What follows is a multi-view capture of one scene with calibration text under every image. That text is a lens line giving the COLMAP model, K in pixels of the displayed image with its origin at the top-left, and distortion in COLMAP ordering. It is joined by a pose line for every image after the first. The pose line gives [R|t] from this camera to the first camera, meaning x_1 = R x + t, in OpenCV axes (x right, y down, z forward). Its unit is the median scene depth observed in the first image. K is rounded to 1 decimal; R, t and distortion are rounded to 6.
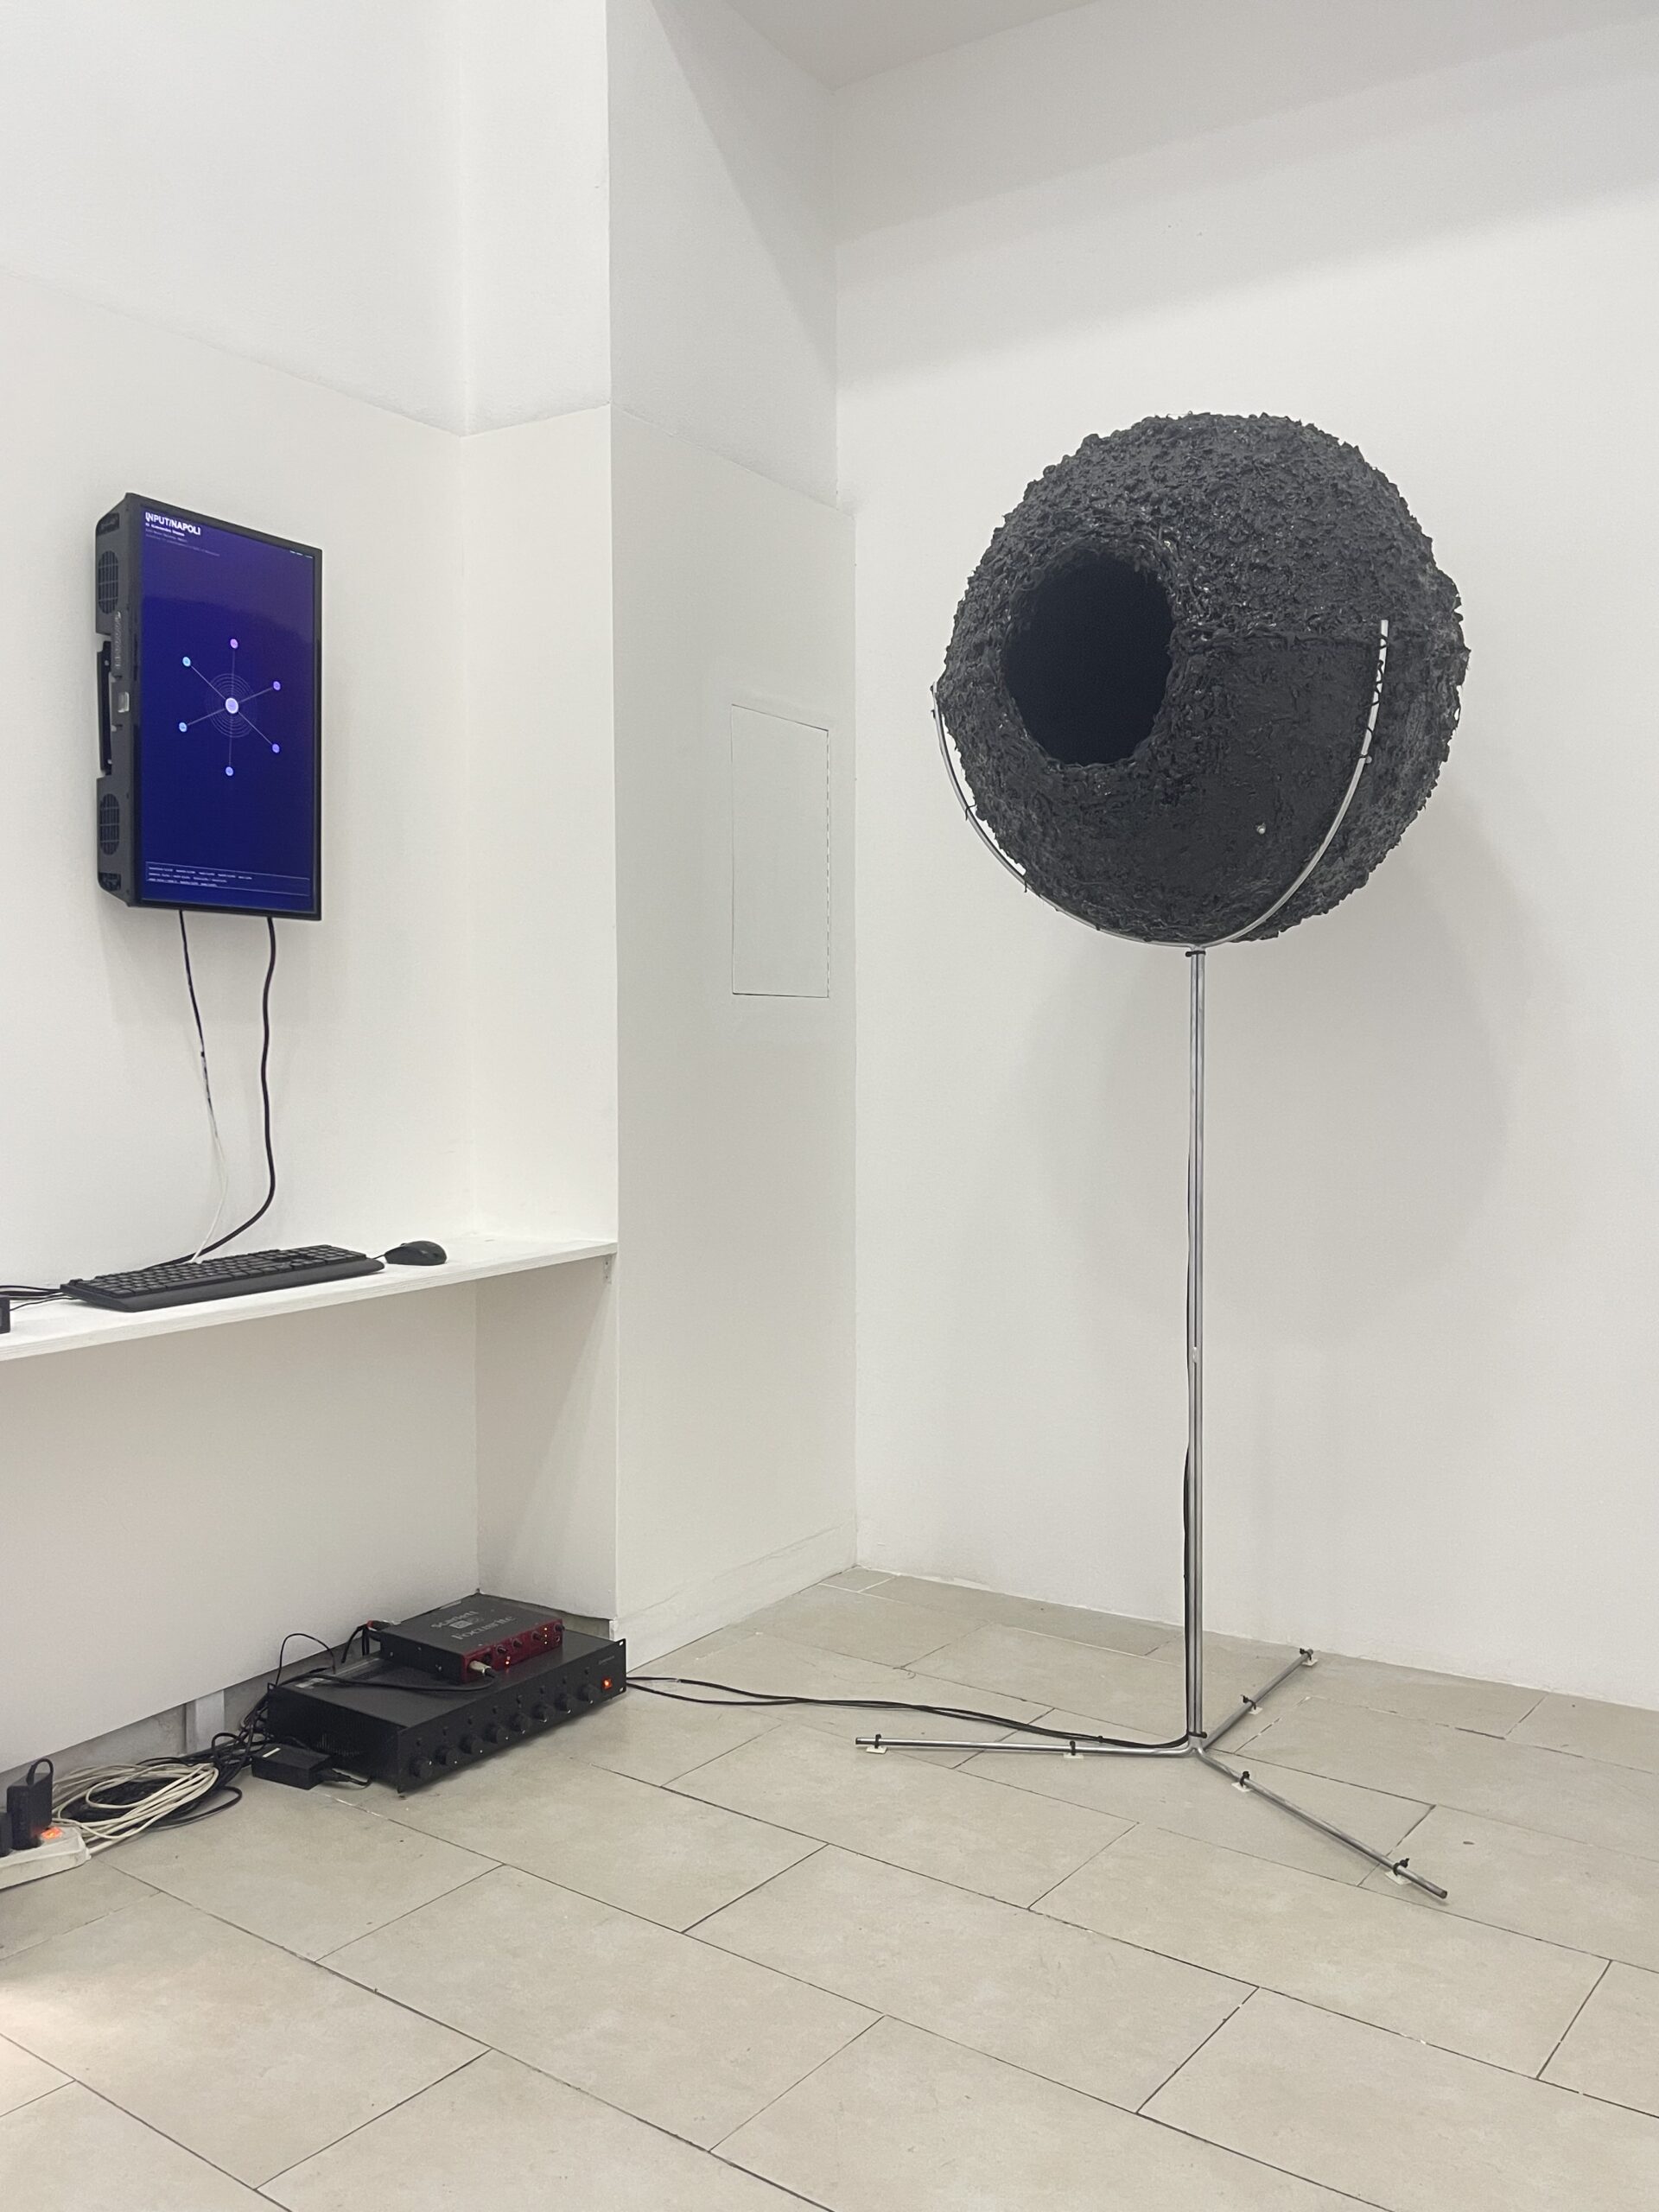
lens RADIAL K [[1814.7, 0, 827.5], [0, 1814.7, 1127.0], [0, 0, 1]] dist [0.023328, -0.000739]
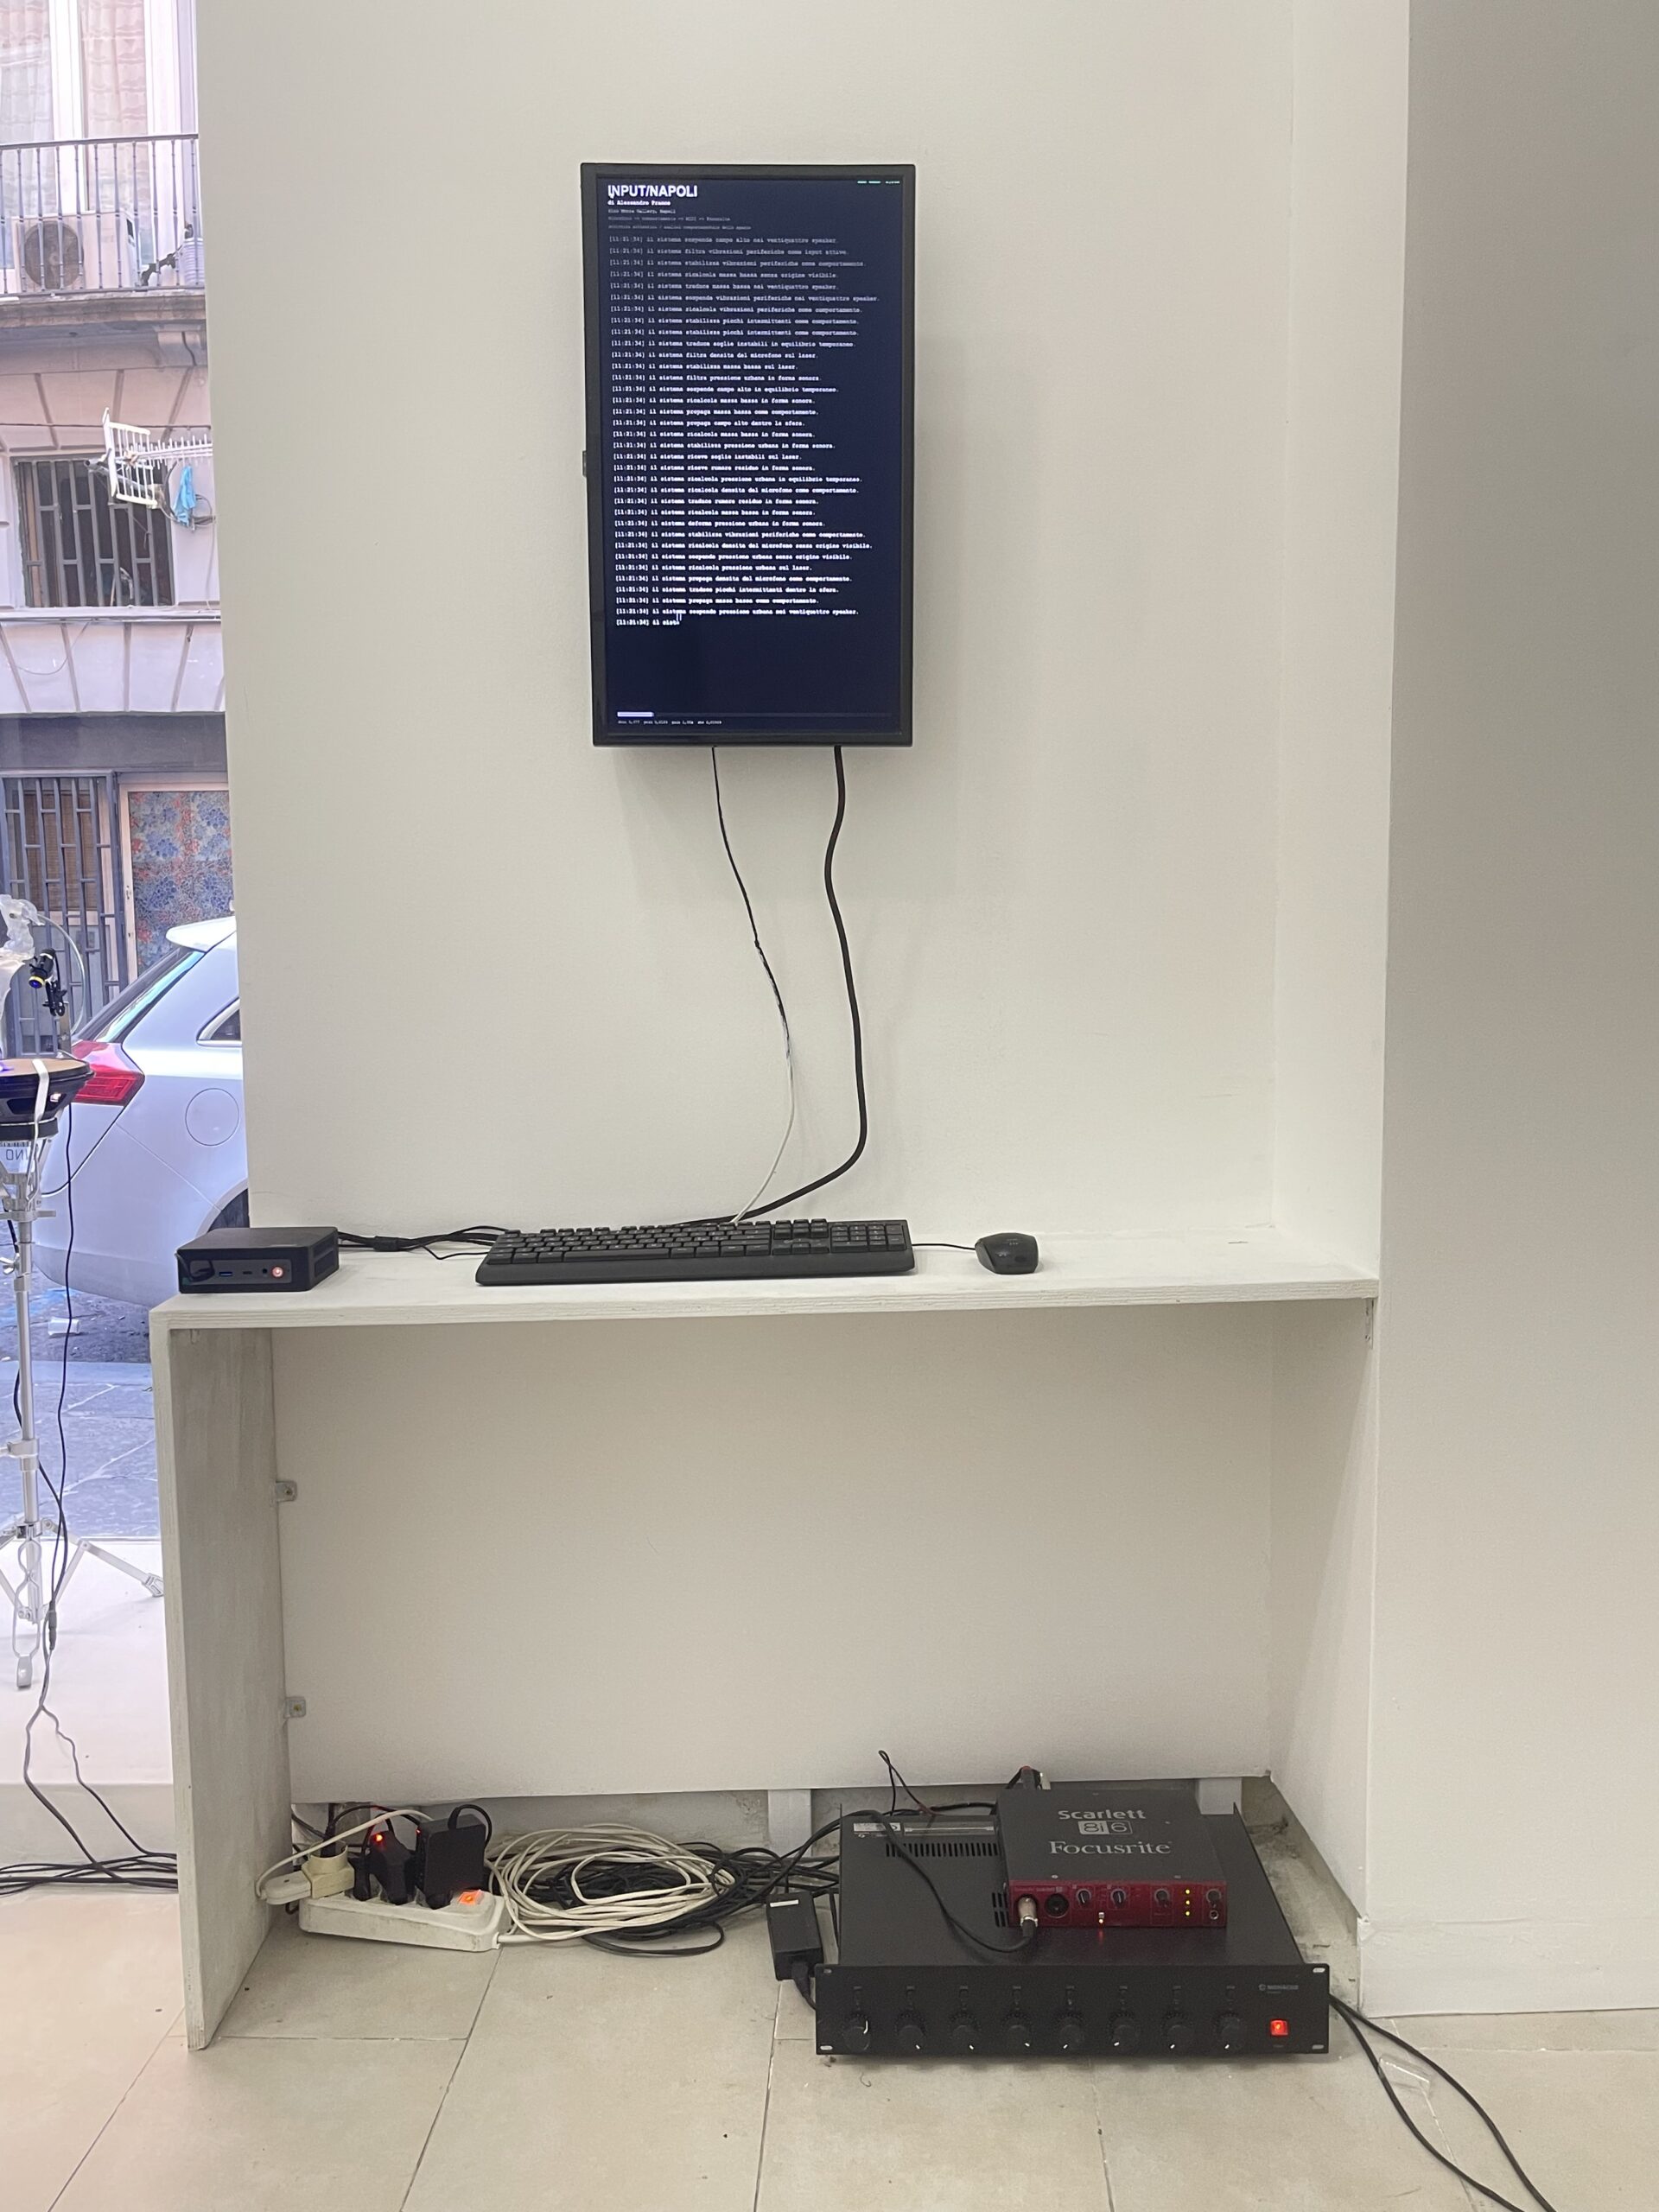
lens RADIAL K [[1814.7, 0, 827.5], [0, 1814.7, 1127.0], [0, 0, 1]] dist [0.023328, -0.000739]
pose [[0.562865, 0.085635, -0.822101, 0.293597], [-0.033484, 0.996164, 0.080842, -0.027481], [0.825870, -0.017976, 0.563573, 0.646731]]
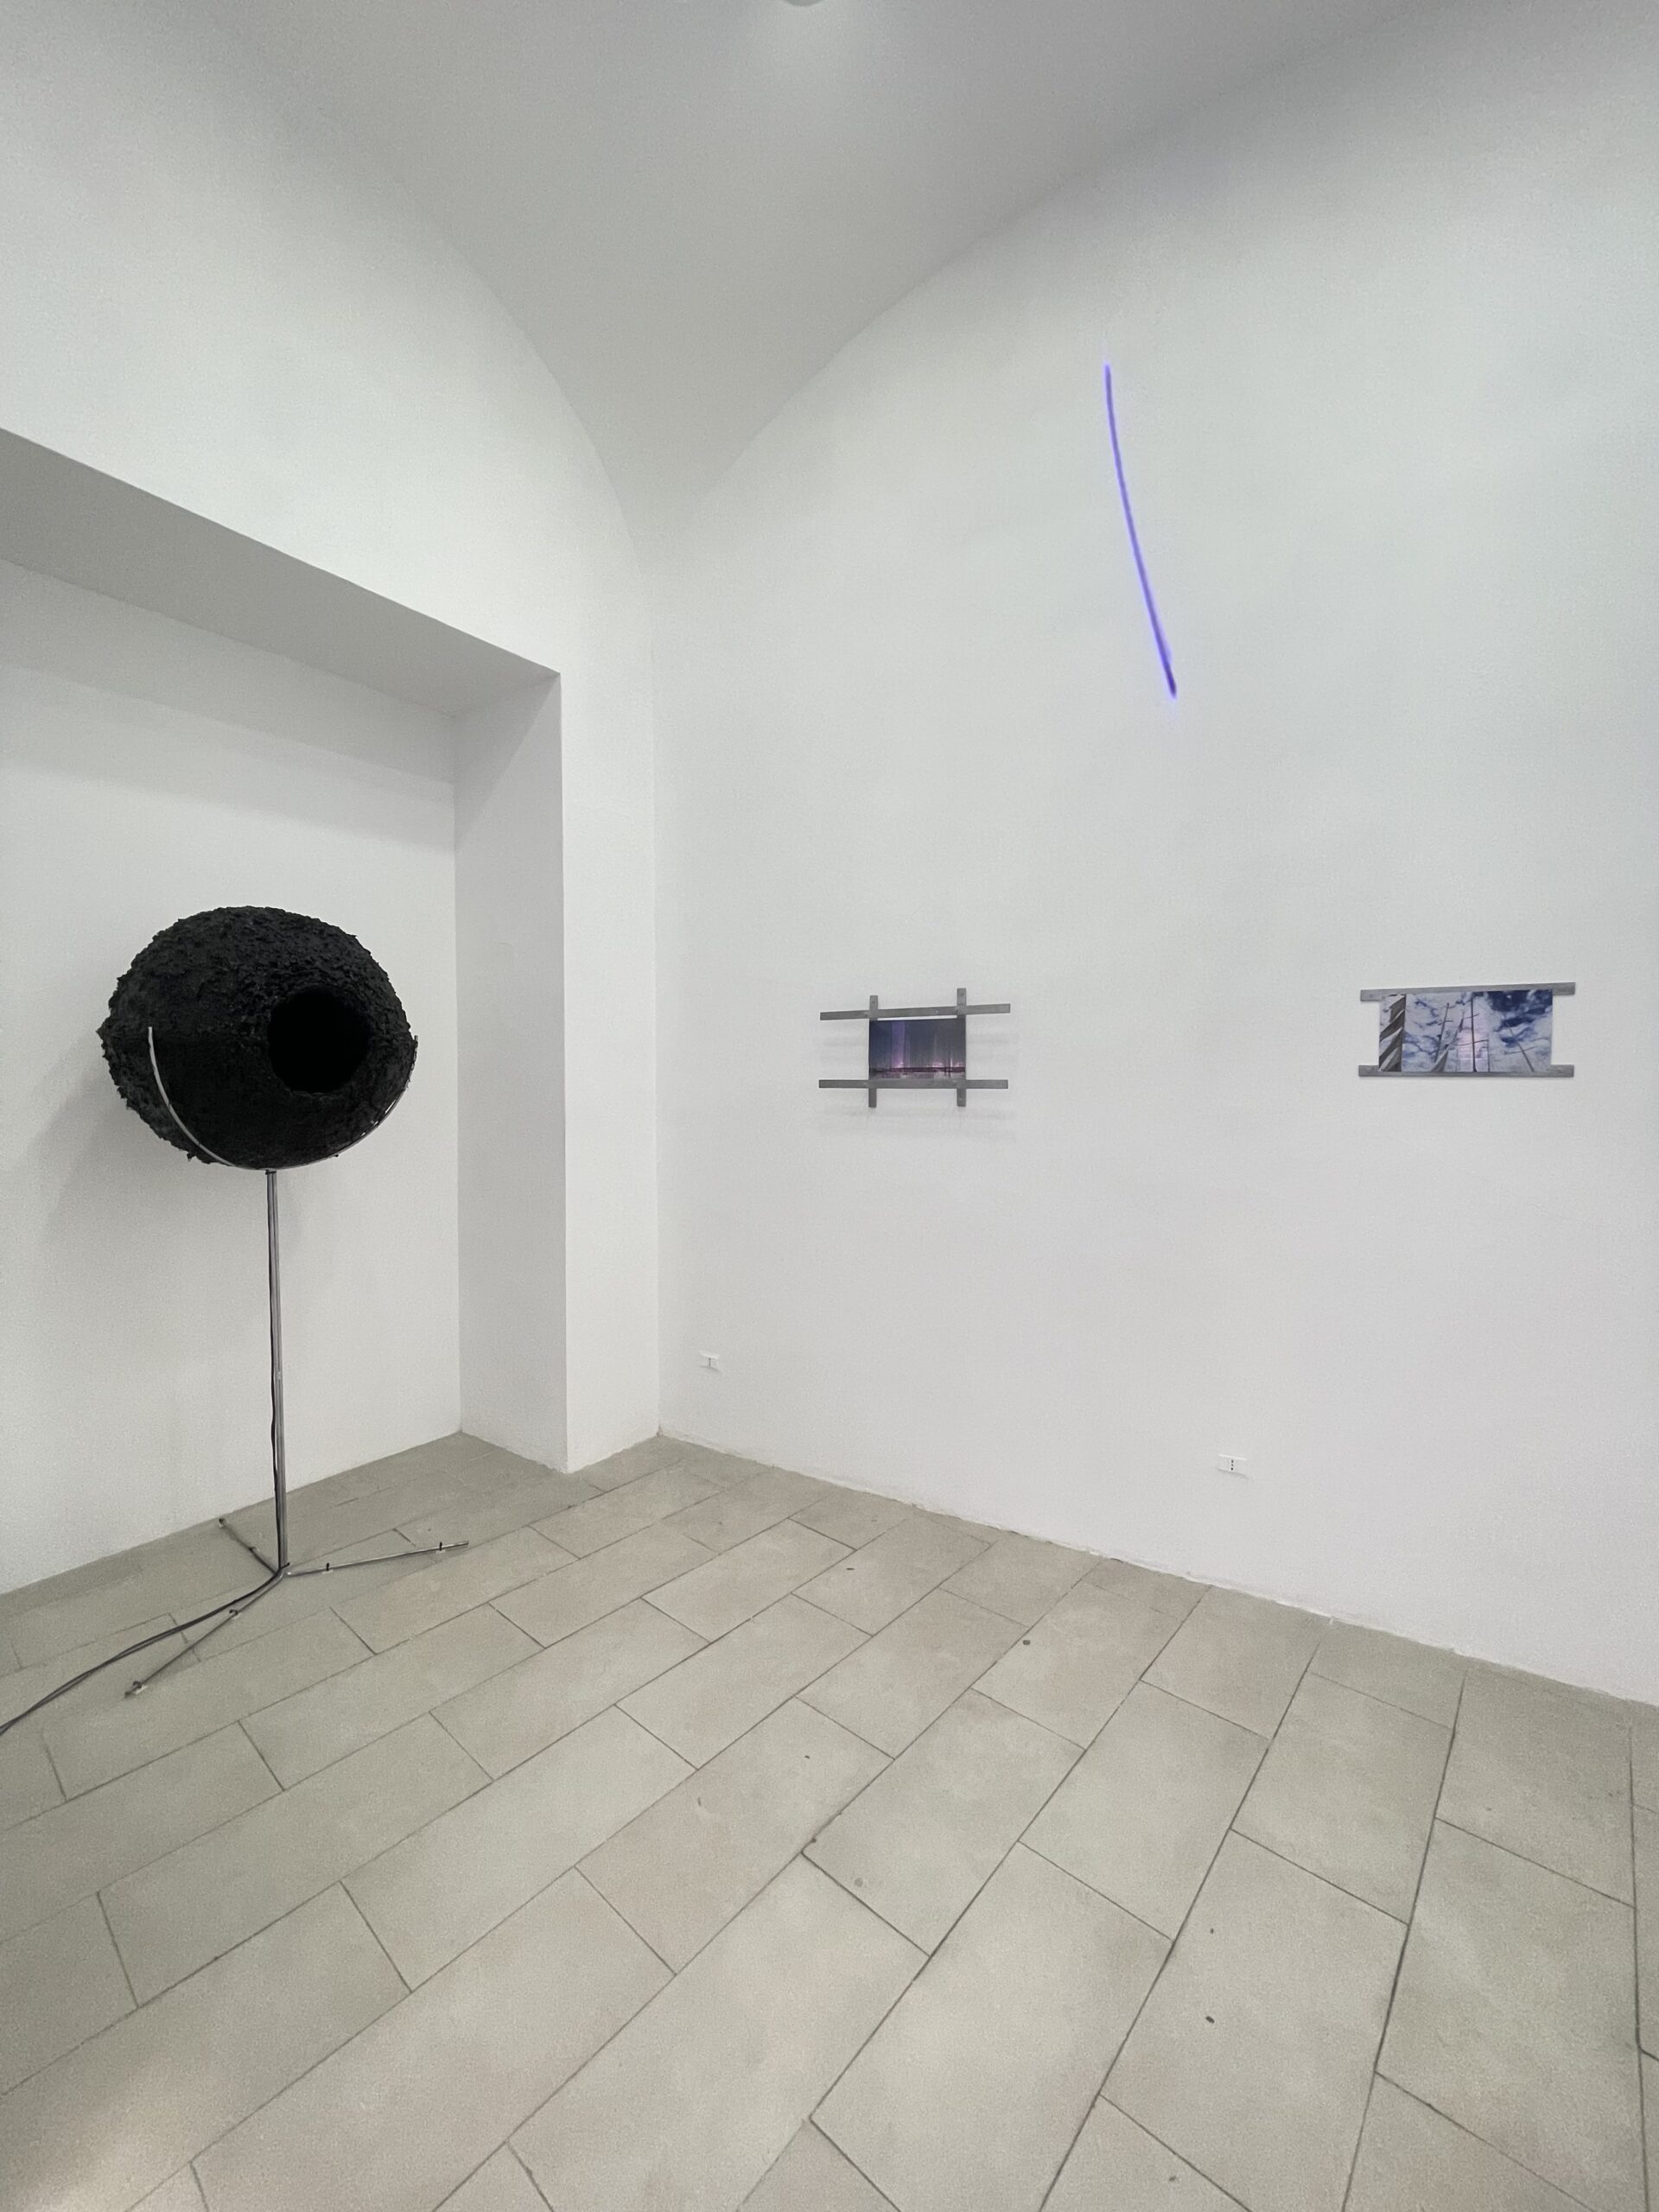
lens RADIAL K [[899.3, 0, 818.9], [0, 899.3, 1099.0], [0, 0, 1]] dist [-0.000984, 0.000113]
pose [[0.078200, -0.031288, 0.996447, -0.754563], [0.047985, 0.998467, 0.027586, -0.182471], [-0.995782, 0.045657, 0.079582, 0.346718]]
